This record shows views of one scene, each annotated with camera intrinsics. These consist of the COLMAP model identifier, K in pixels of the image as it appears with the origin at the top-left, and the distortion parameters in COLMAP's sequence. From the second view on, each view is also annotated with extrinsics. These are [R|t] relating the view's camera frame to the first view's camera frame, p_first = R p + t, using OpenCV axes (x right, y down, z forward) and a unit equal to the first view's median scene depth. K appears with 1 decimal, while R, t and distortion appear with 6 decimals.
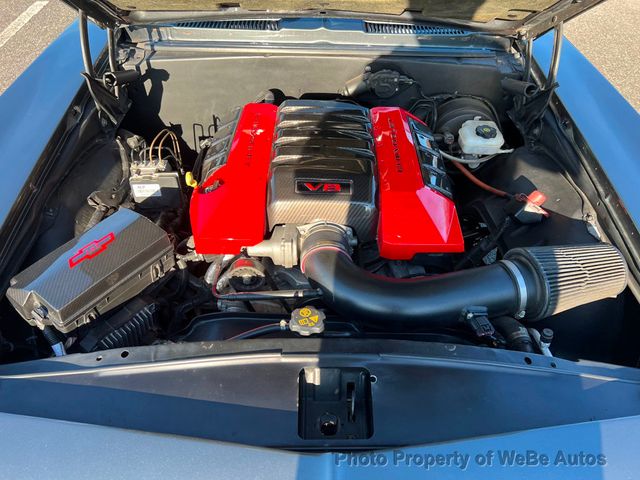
lens RADIAL K [[486.0, 0, 320.0], [0, 486.0, 240.0], [0, 0, 1]] dist [0.046649, -0.054187]
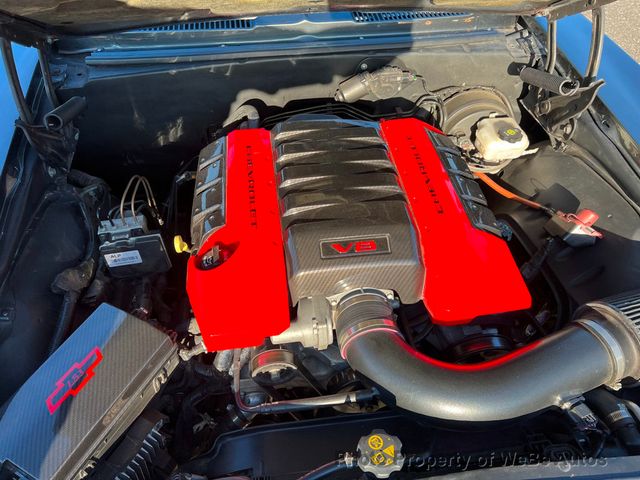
lens RADIAL K [[486.0, 0, 320.0], [0, 486.0, 240.0], [0, 0, 1]] dist [0.046649, -0.054187]
pose [[0.989567, -0.114594, 0.087328, -0.110879], [0.106049, 0.989628, 0.096905, -0.190262], [-0.097527, -0.086633, 0.991455, 0.193041]]
